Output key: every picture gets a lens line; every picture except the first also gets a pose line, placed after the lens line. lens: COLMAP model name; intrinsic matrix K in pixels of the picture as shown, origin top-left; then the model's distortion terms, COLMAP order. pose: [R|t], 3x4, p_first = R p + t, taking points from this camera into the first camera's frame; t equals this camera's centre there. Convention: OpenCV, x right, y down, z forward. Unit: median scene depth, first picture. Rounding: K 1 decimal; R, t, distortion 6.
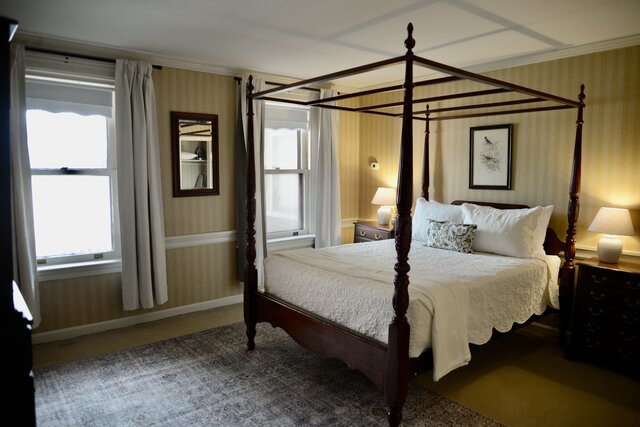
lens RADIAL K [[439.8, 0, 320.7], [0, 439.8, 213.5], [0, 0, 1]] dist [-0.085442, 0.030947]
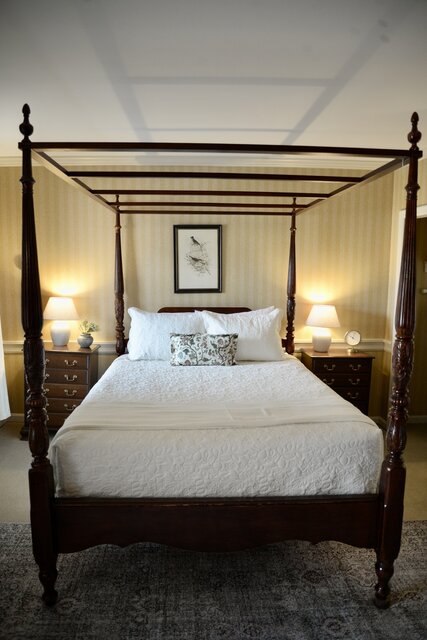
lens RADIAL K [[439.8, 0, 213.2], [0, 439.8, 318.0], [0, 0, 1]] dist [-0.085442, 0.030947]
pose [[0.588205, -0.100751, 0.802411, -0.397734], [0.076317, 0.994697, 0.068950, -0.071433], [-0.805103, 0.020681, 0.592775, 0.450863]]
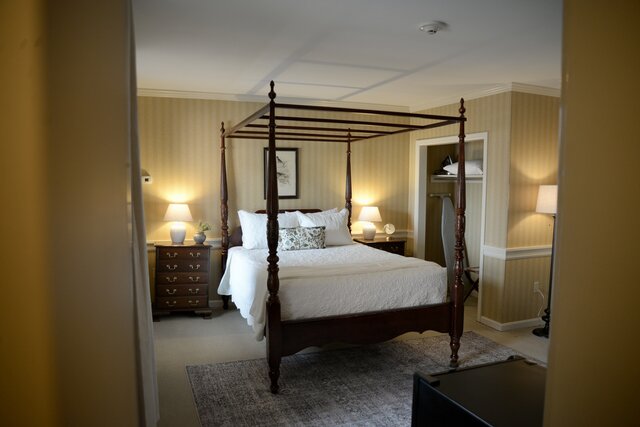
lens RADIAL K [[439.8, 0, 322.6], [0, 439.8, 212.8], [0, 0, 1]] dist [-0.085442, 0.030947]
pose [[0.297766, -0.074138, 0.951756, -0.849056], [0.089846, 0.994731, 0.049376, -0.074802], [-0.950402, 0.070809, 0.302858, 0.562012]]
